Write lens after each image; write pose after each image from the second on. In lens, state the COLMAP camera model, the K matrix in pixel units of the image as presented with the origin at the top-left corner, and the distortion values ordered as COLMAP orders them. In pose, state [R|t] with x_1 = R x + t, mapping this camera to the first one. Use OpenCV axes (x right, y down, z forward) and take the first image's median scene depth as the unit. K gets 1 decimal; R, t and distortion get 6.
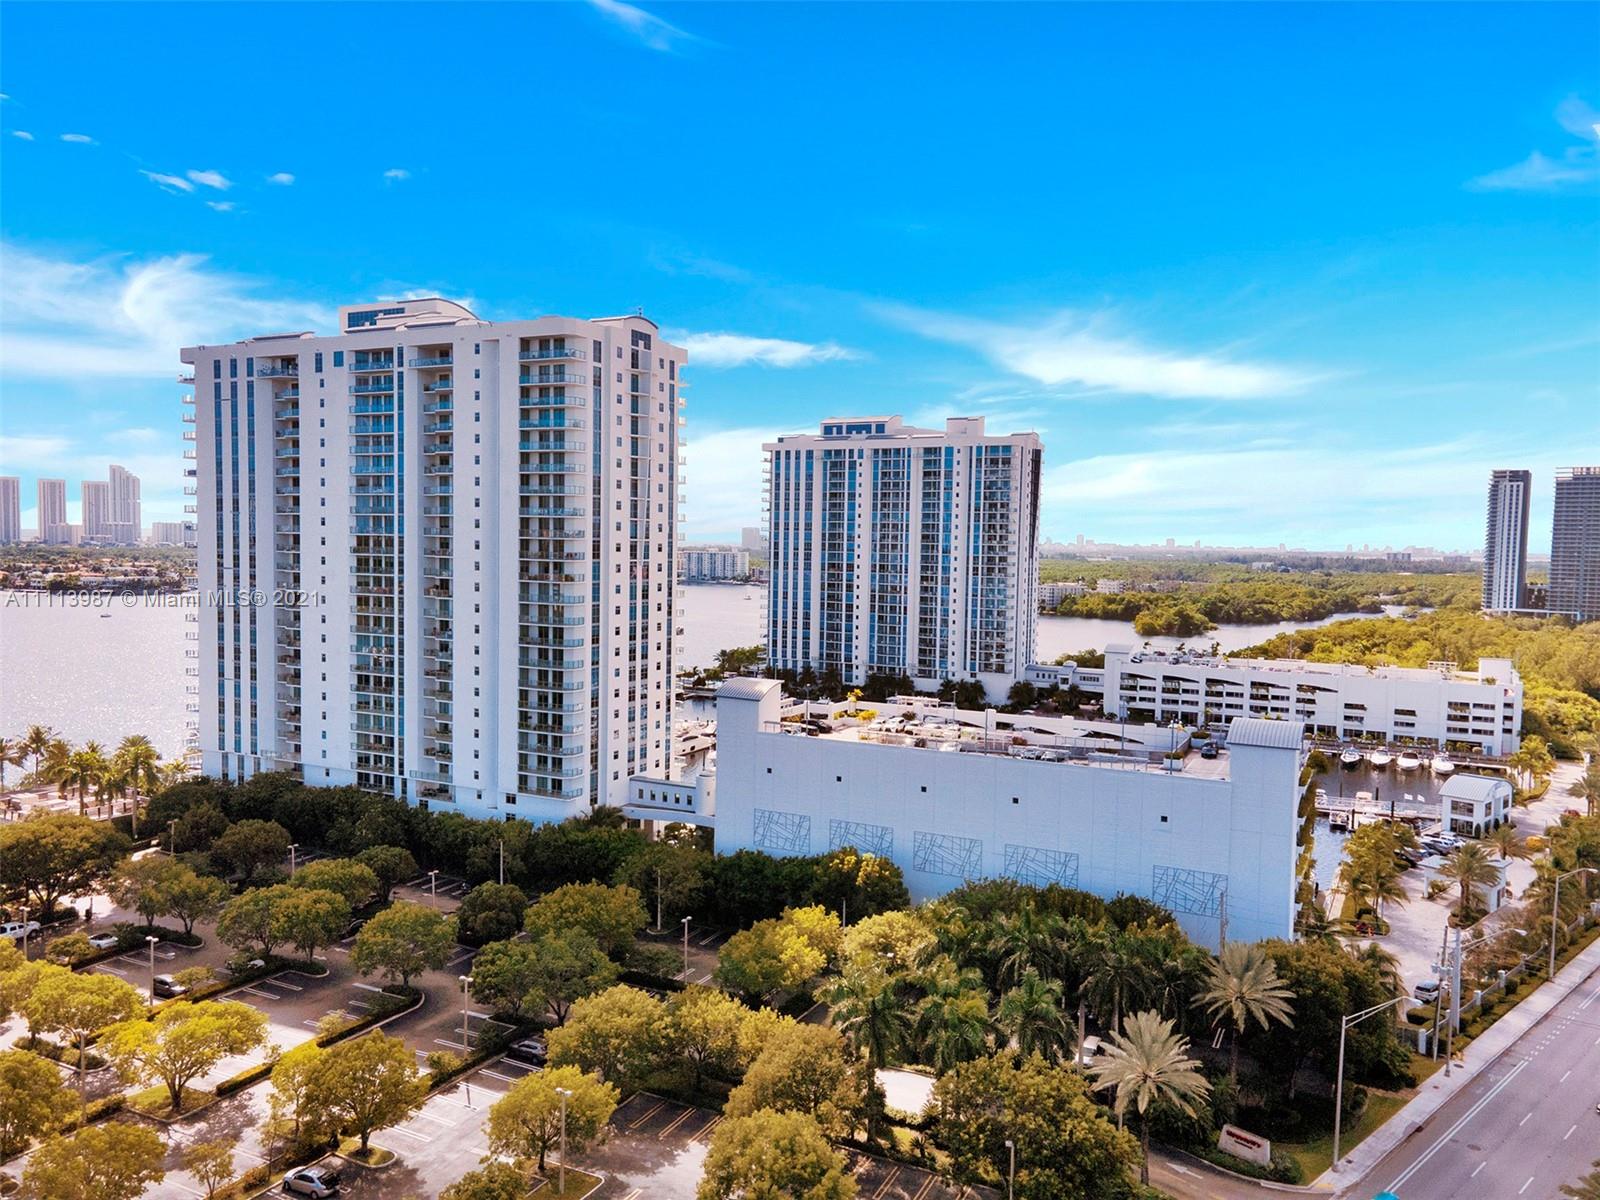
lens RADIAL K [[1175.0, 0, 793.1], [0, 1175.0, 611.1], [0, 0, 1]] dist [0.016841, 0.063278]
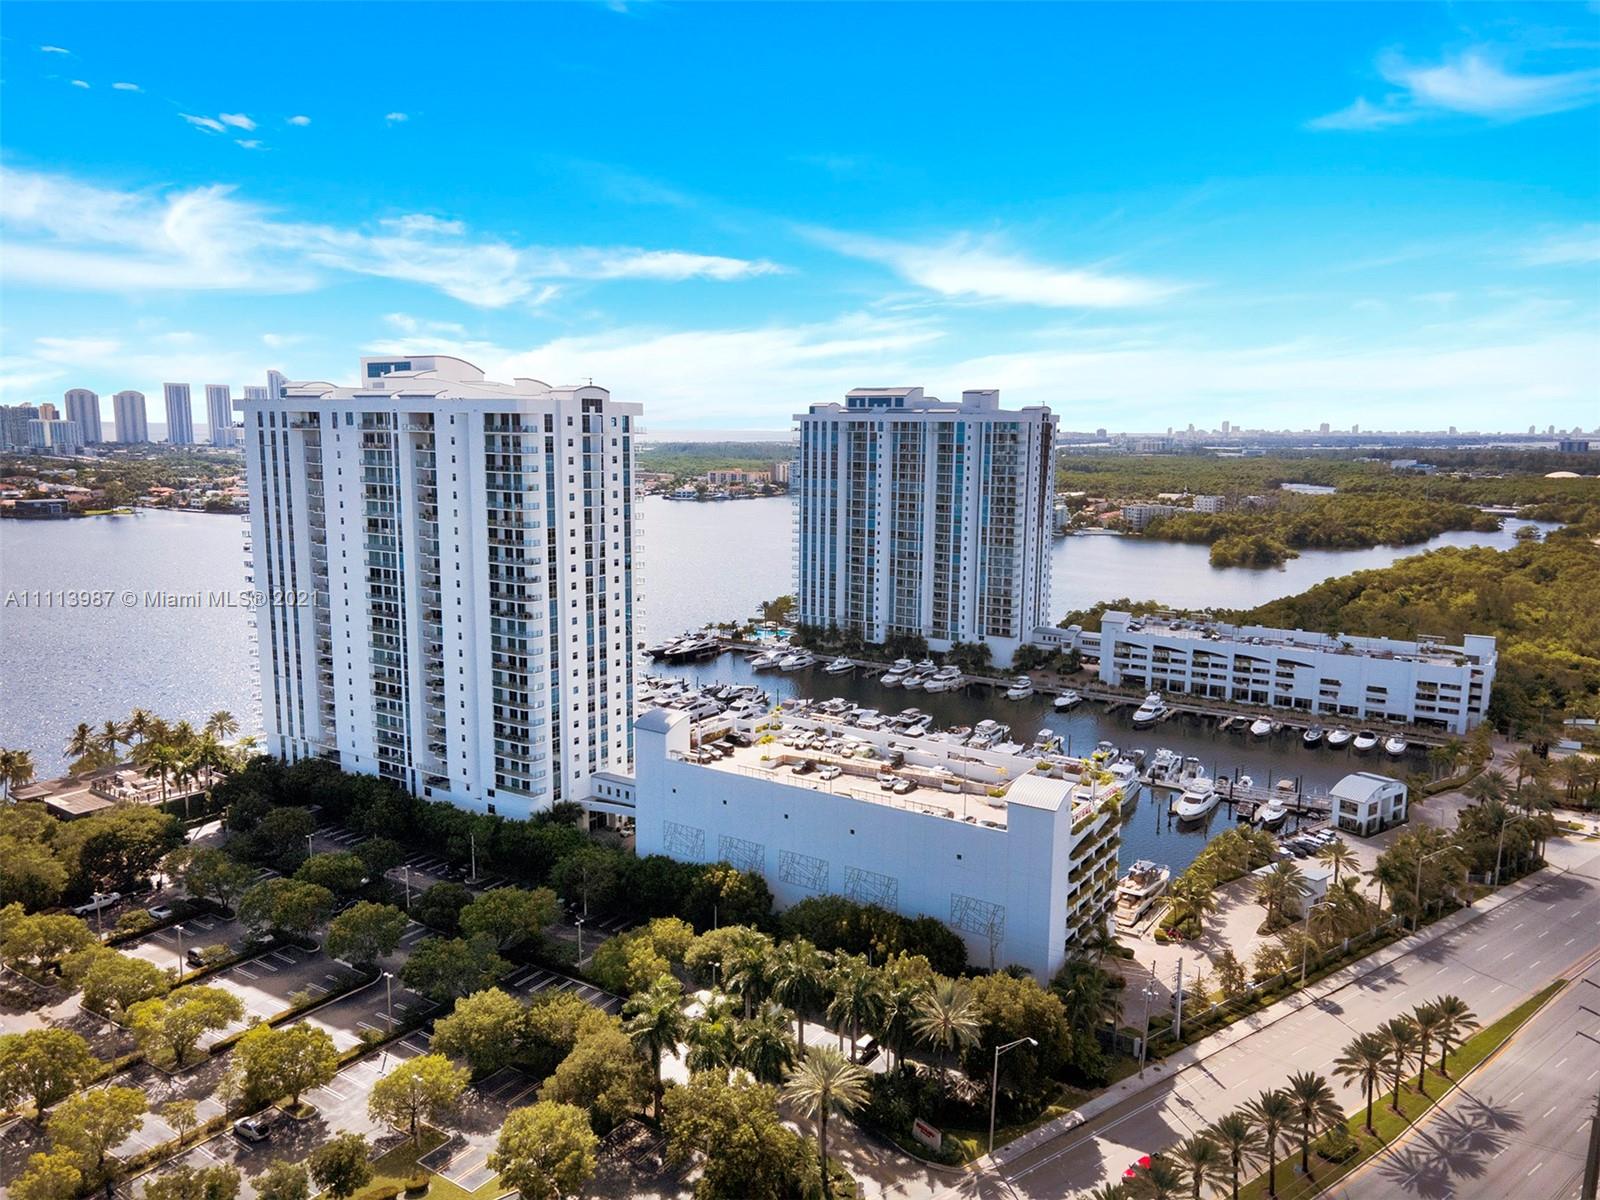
lens RADIAL K [[1175.0, 0, 793.1], [0, 1175.0, 611.1], [0, 0, 1]] dist [0.016841, 0.063278]
pose [[0.993462, 0.008876, -0.113817, 0.189481], [0.002045, 0.995430, 0.095476, -0.130834], [0.114145, -0.095084, 0.988903, -0.134700]]
